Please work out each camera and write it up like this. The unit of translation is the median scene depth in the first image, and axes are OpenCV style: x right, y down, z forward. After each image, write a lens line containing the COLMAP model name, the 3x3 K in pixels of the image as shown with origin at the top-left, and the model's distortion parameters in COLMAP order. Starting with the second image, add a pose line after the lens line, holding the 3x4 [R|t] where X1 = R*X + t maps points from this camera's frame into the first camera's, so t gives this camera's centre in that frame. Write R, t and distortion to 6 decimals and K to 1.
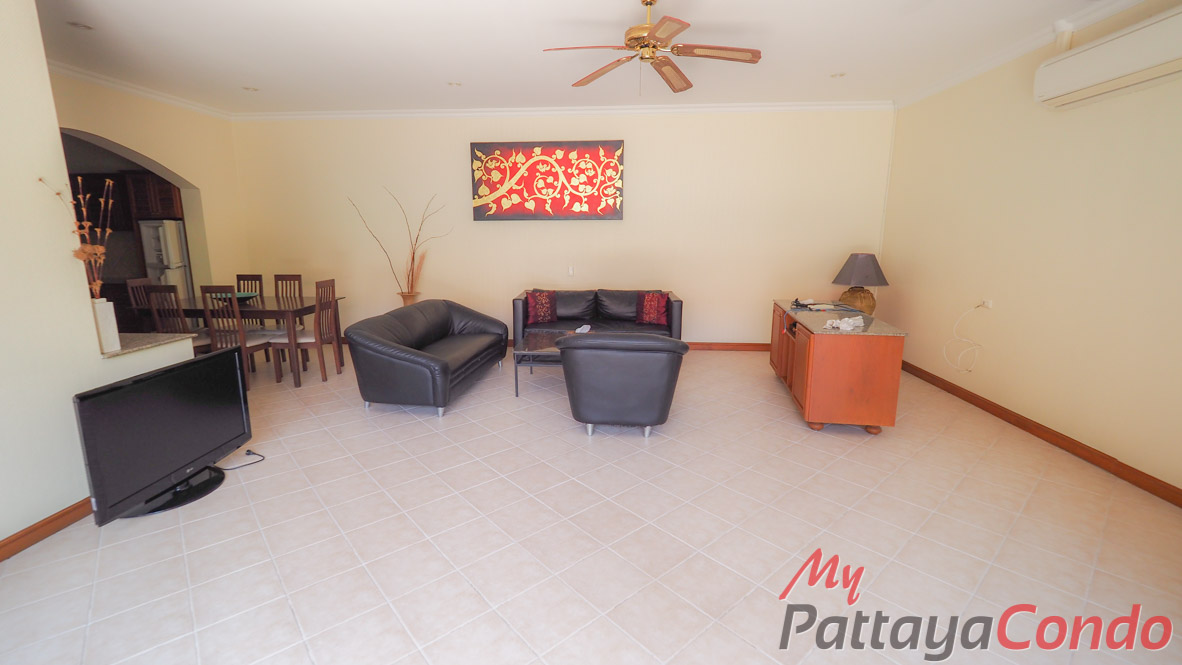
lens RADIAL K [[503.0, 0, 581.1], [0, 503.0, 325.1], [0, 0, 1]] dist [0.017957, -0.000097]
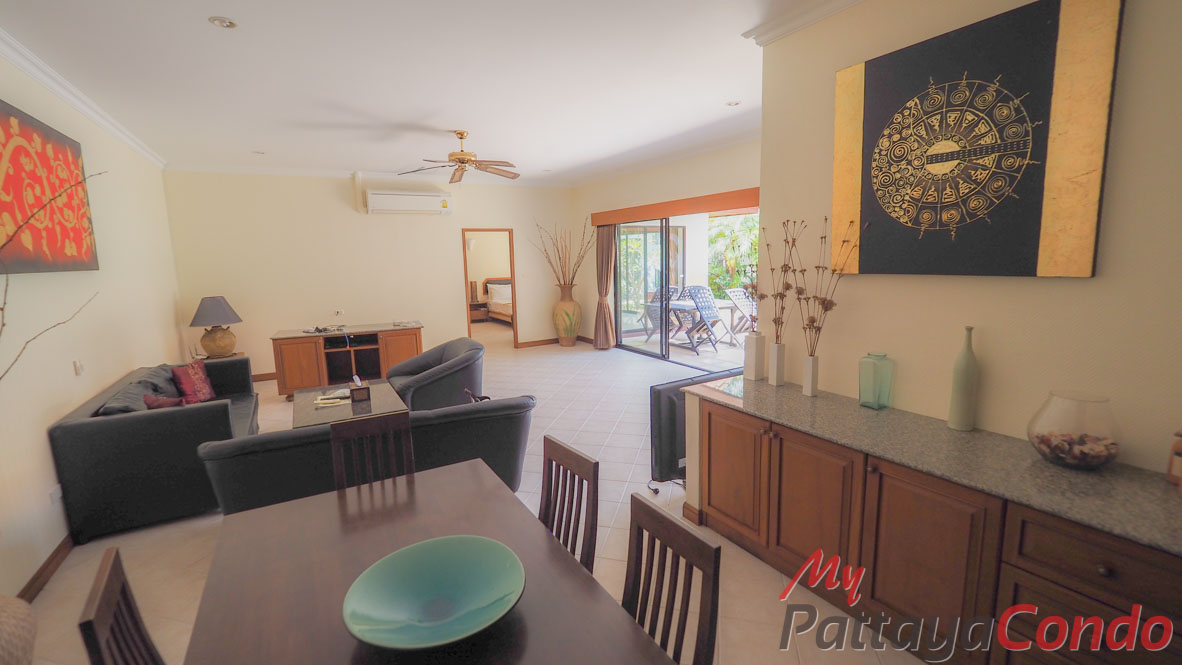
lens RADIAL K [[503.0, 0, 581.1], [0, 503.0, 325.1], [0, 0, 1]] dist [0.017957, -0.000097]
pose [[-0.558655, -0.097978, 0.823593, -0.776305], [0.182143, 0.954264, 0.237074, -0.187012], [-0.809153, 0.282454, -0.515258, 0.869767]]
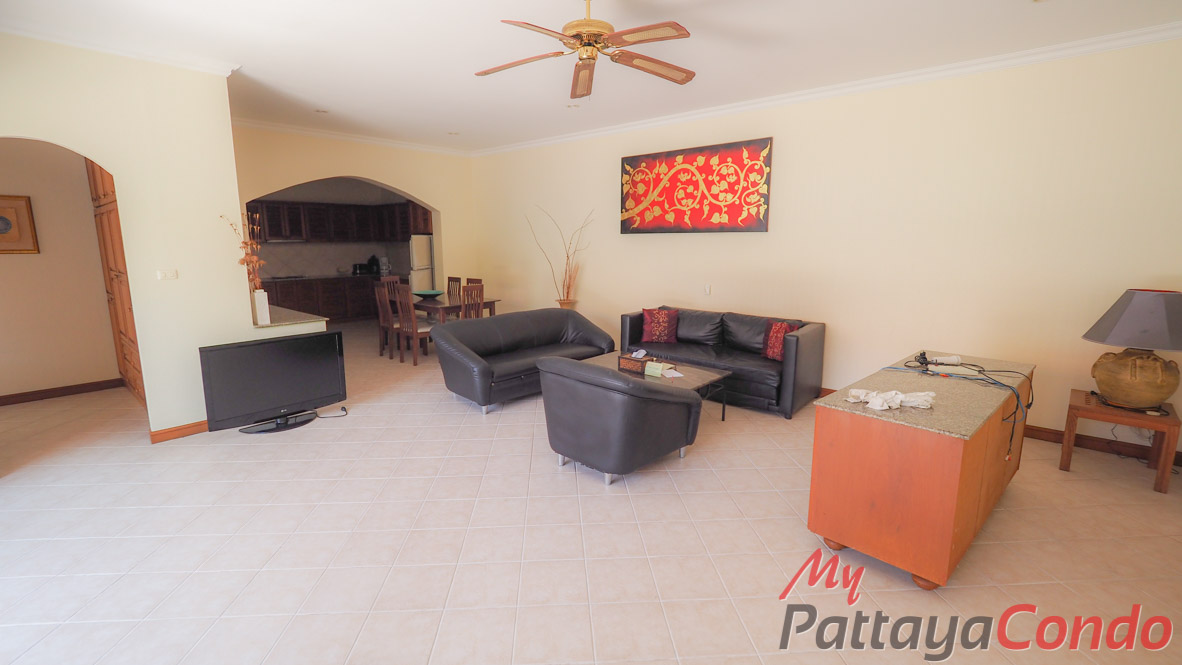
lens RADIAL K [[503.0, 0, 581.1], [0, 503.0, 325.1], [0, 0, 1]] dist [0.017957, -0.000097]
pose [[0.797812, 0.103475, -0.593961, 0.353200], [-0.111245, 0.993511, 0.023656, -0.041388], [0.592555, 0.047202, 0.804146, 0.152515]]
